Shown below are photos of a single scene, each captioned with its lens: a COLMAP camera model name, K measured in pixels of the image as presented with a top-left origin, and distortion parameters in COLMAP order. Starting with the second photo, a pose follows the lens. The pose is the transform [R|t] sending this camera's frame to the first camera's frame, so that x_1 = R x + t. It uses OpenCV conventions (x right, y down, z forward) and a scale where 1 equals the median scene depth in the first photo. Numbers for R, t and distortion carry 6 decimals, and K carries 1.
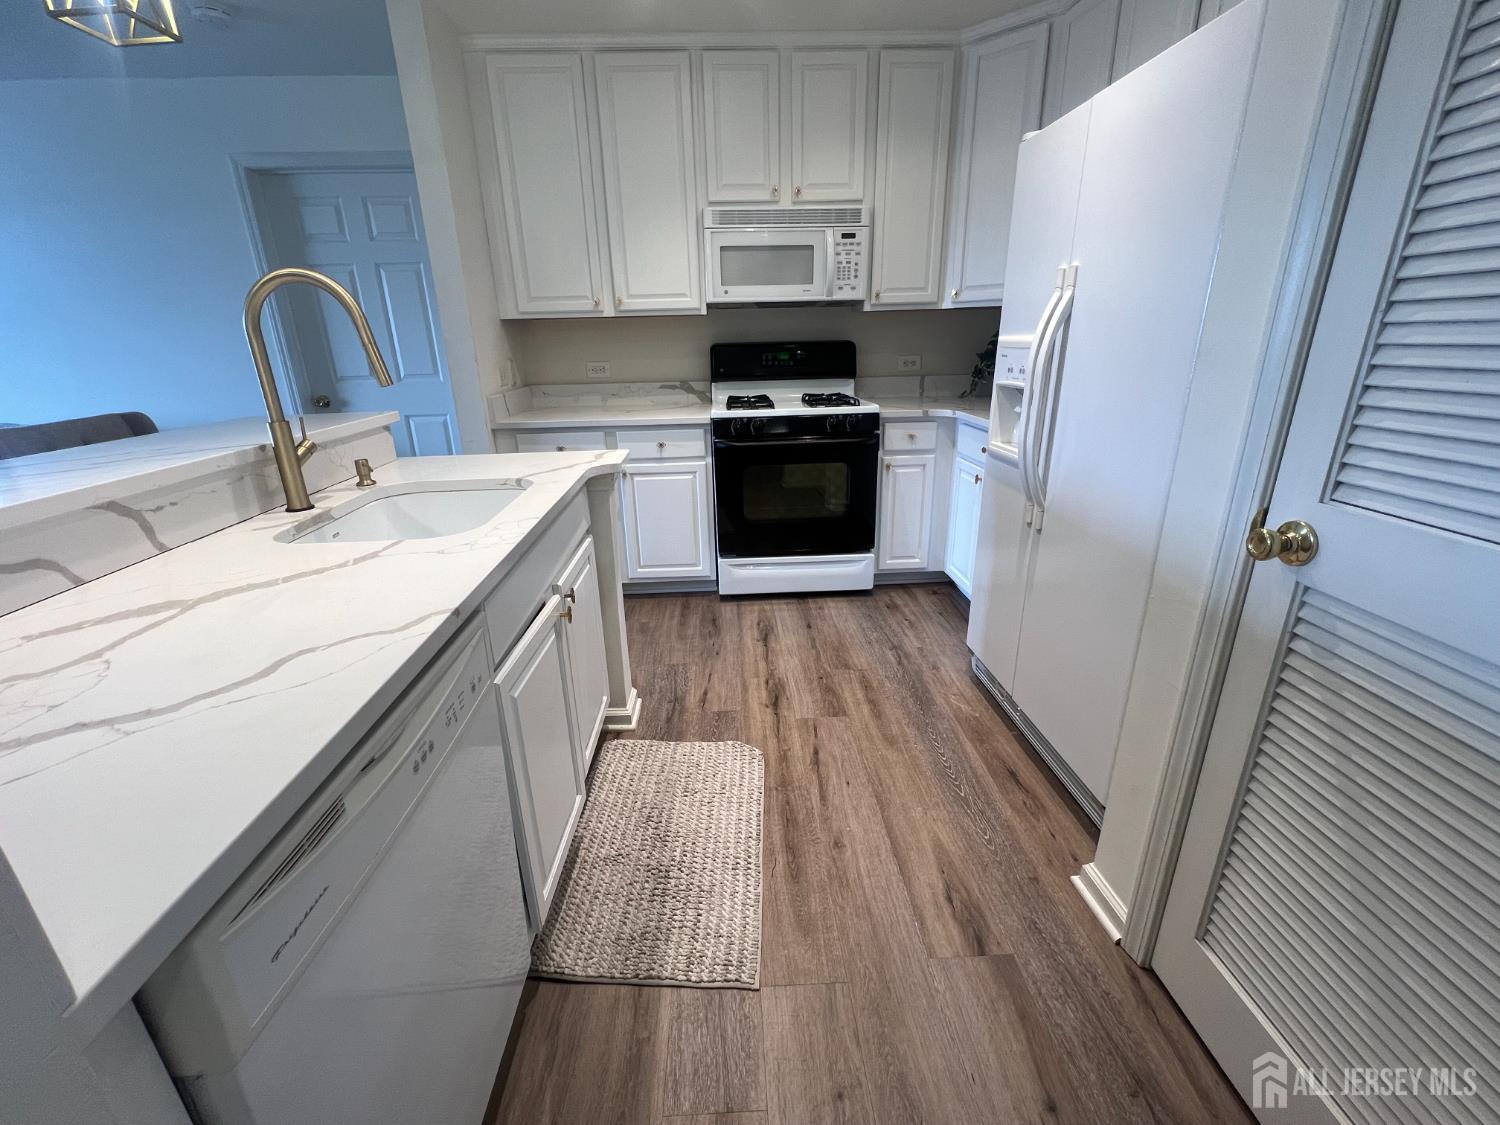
lens RADIAL K [[629.0, 0, 750.8], [0, 629.0, 562.4], [0, 0, 1]] dist [-0.019845, -0.000318]
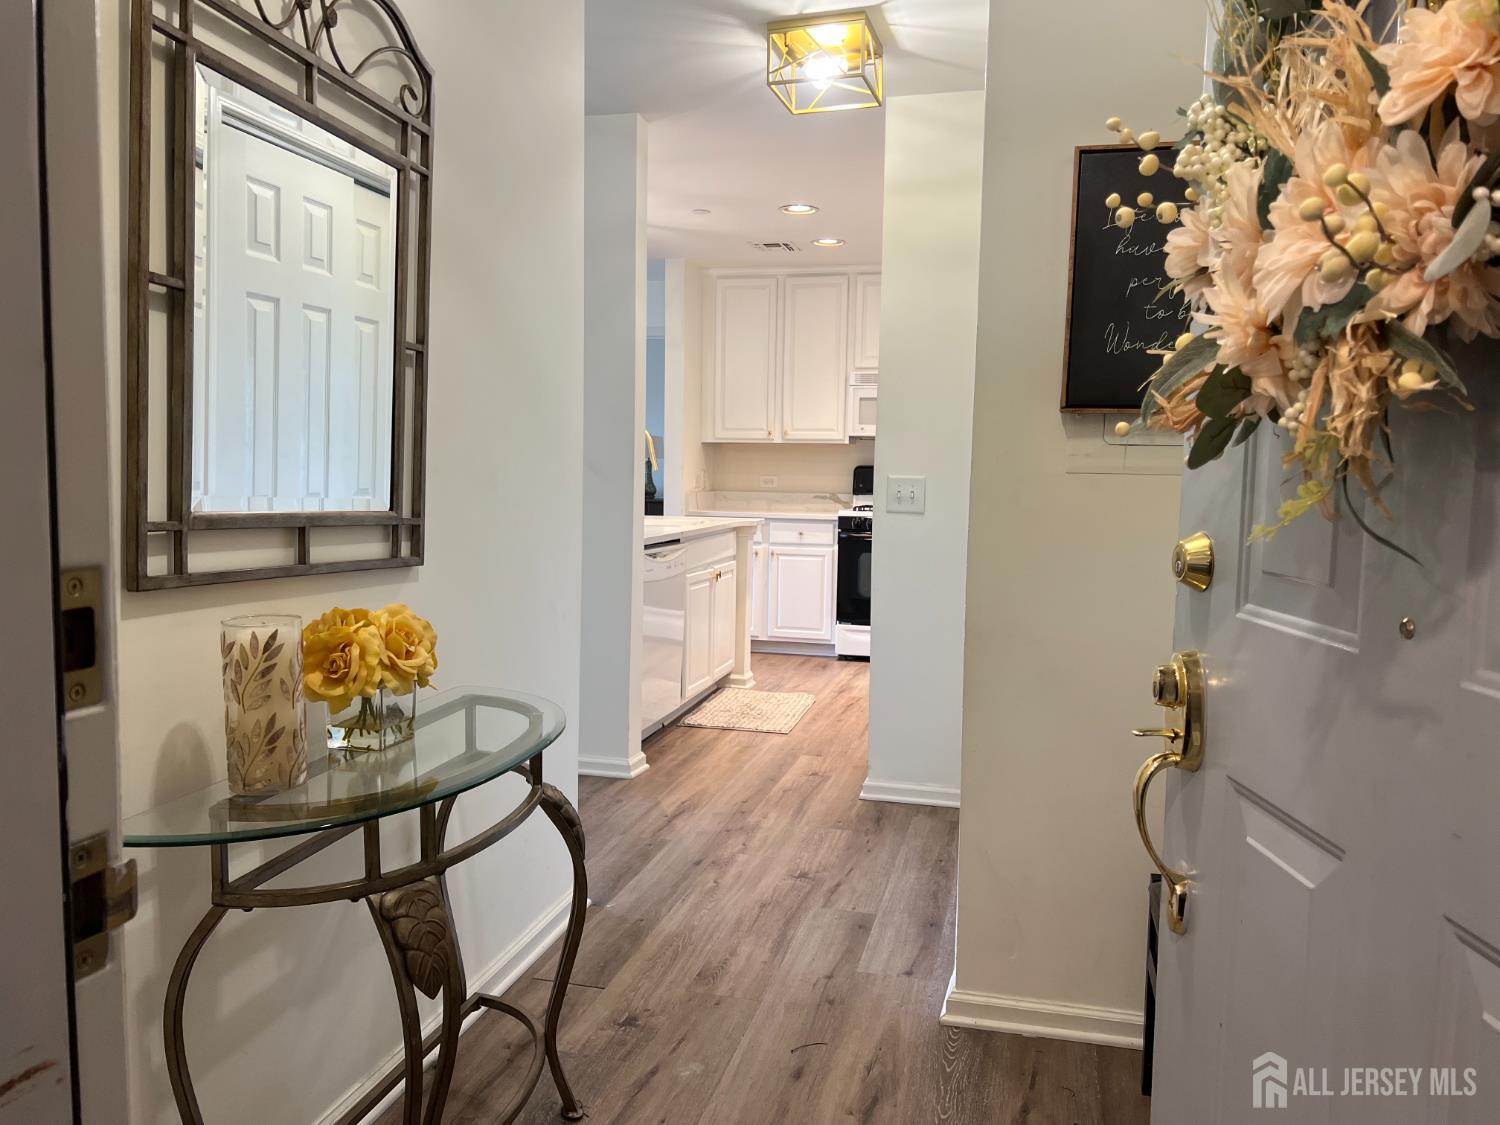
lens RADIAL K [[1121.0, 0, 750.4], [0, 1121.0, 558.5], [0, 0, 1]] dist [0.006005, -0.011031]
pose [[0.952542, 0.061275, -0.298177, 0.466530], [-0.138341, 0.959672, -0.244728, 0.459465], [0.271156, 0.274364, 0.922604, -1.212449]]
